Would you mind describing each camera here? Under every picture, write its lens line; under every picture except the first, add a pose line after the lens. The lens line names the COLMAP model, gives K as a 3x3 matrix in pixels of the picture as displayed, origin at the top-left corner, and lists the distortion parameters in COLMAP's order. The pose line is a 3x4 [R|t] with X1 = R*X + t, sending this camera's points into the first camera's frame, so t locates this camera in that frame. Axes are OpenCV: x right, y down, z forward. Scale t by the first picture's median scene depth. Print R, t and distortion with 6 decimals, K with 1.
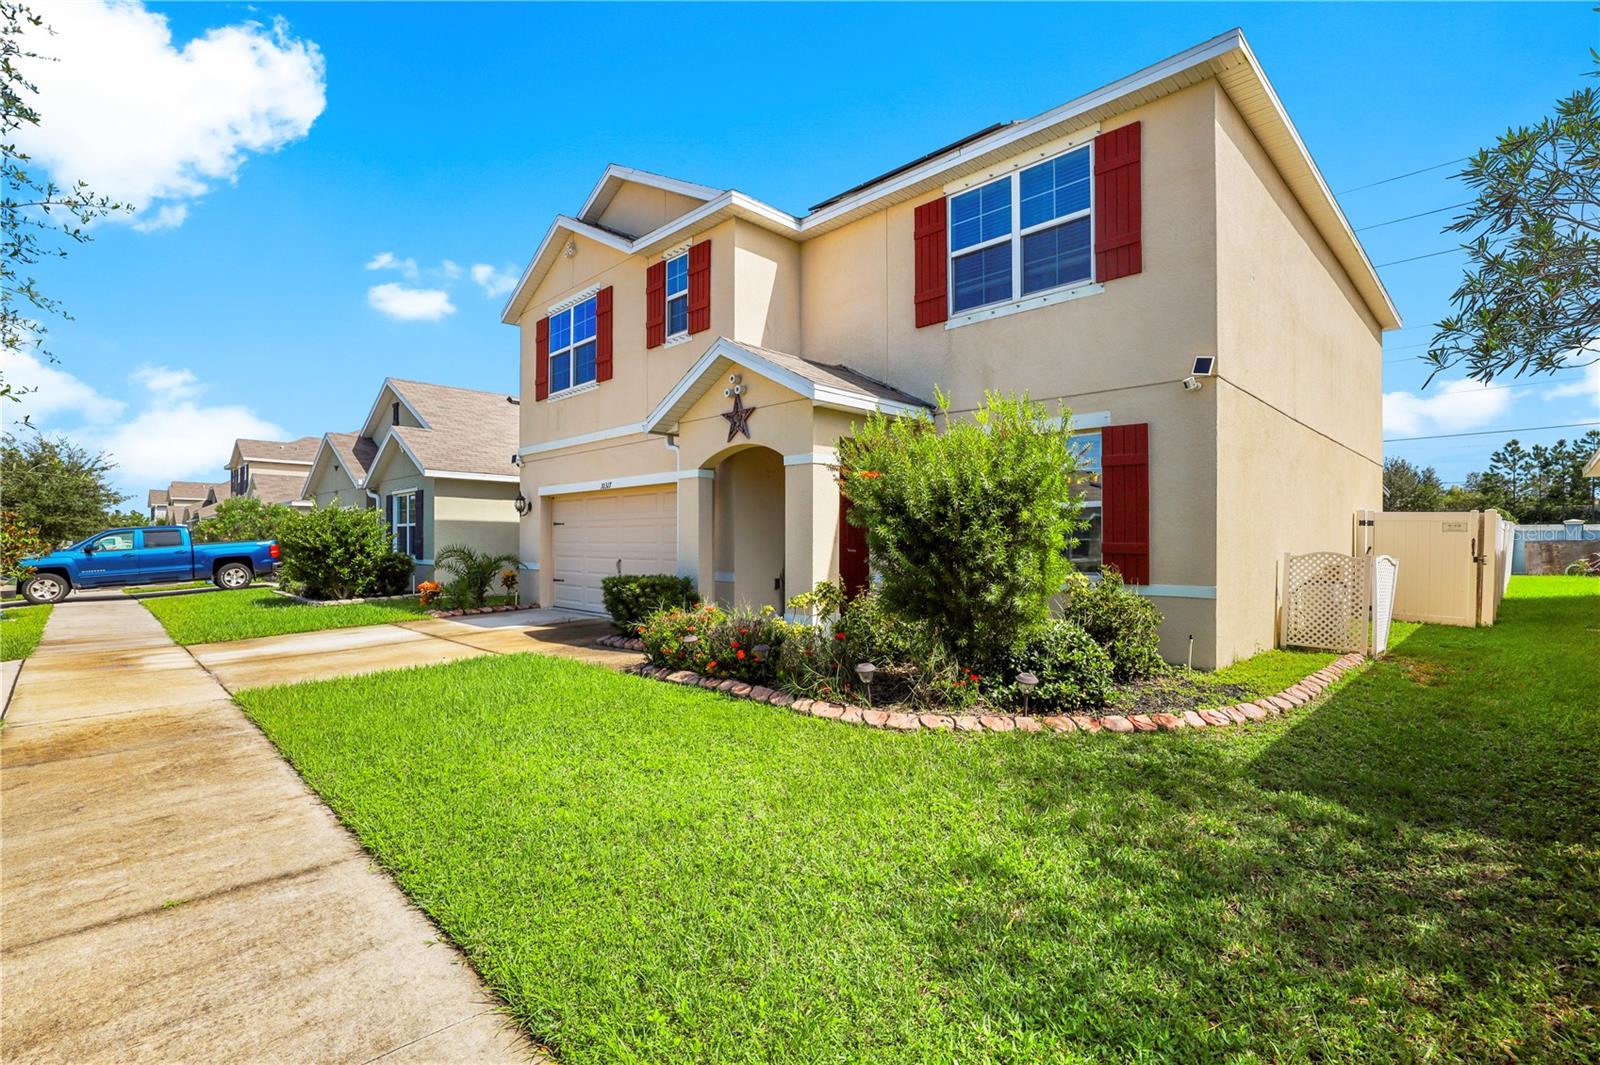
lens RADIAL K [[733.4, 0, 791.7], [0, 733.4, 543.9], [0, 0, 1]] dist [-0.003945, -0.000182]
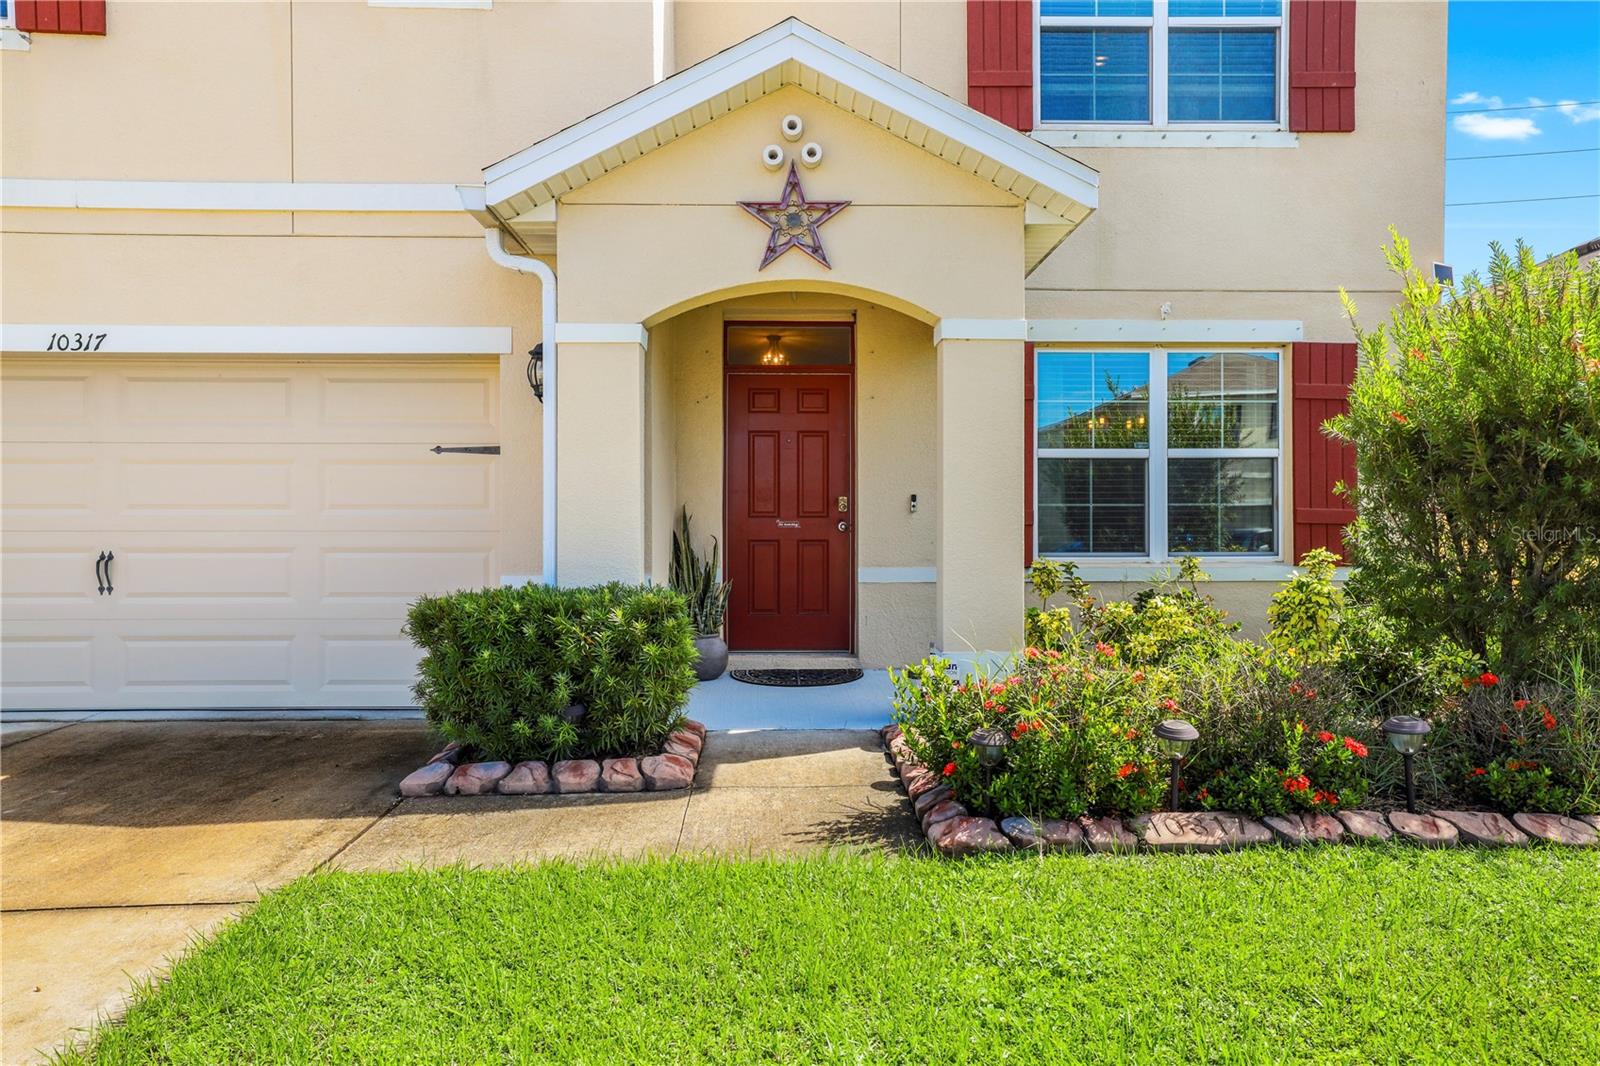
lens RADIAL K [[1008.8, 0, 793.7], [0, 1008.8, 529.0], [0, 0, 1]] dist [0.007456, 0.008107]
pose [[0.692542, -0.000325, 0.721378, -0.506890], [0.002264, 0.999996, -0.001722, 0.014536], [-0.721374, 0.002826, 0.692540, 0.583464]]
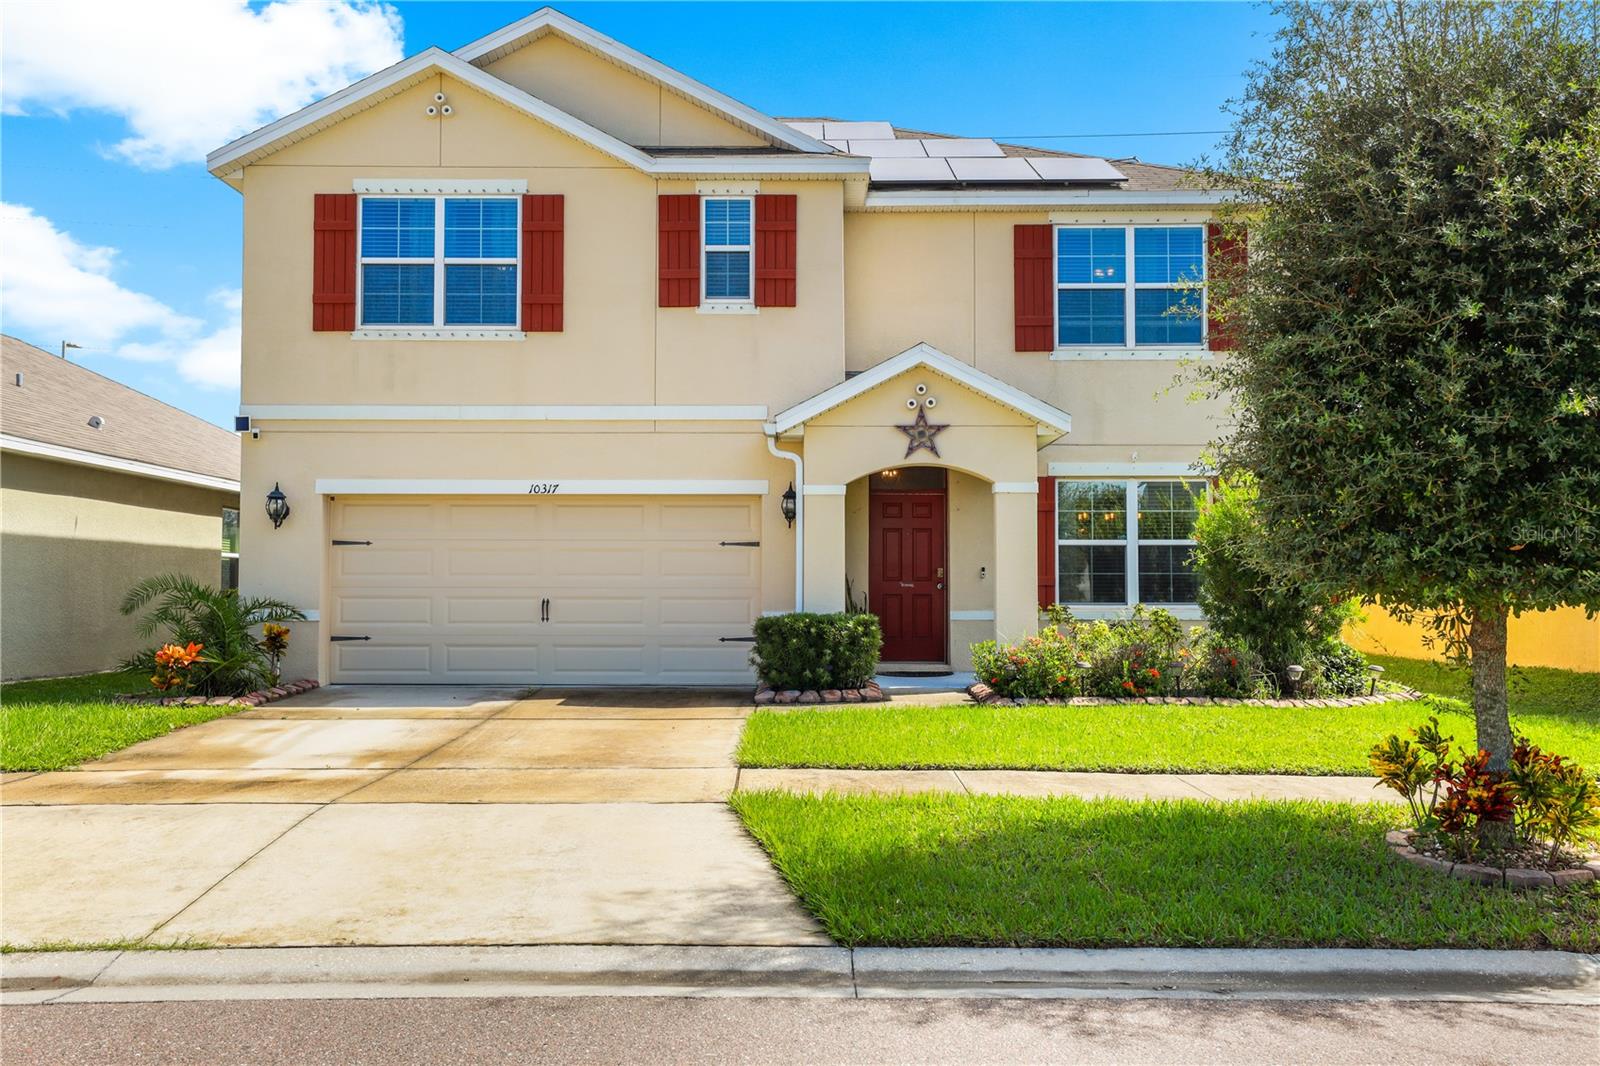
lens RADIAL K [[1408.2, 0, 801.8], [0, 1408.2, 531.7], [0, 0, 1]] dist [0.075537, 0.002258]
pose [[0.706335, 0.031989, 0.707154, -1.370041], [0.000228, 0.998968, -0.045417, 0.023999], [-0.707878, 0.032241, 0.705599, -0.091434]]
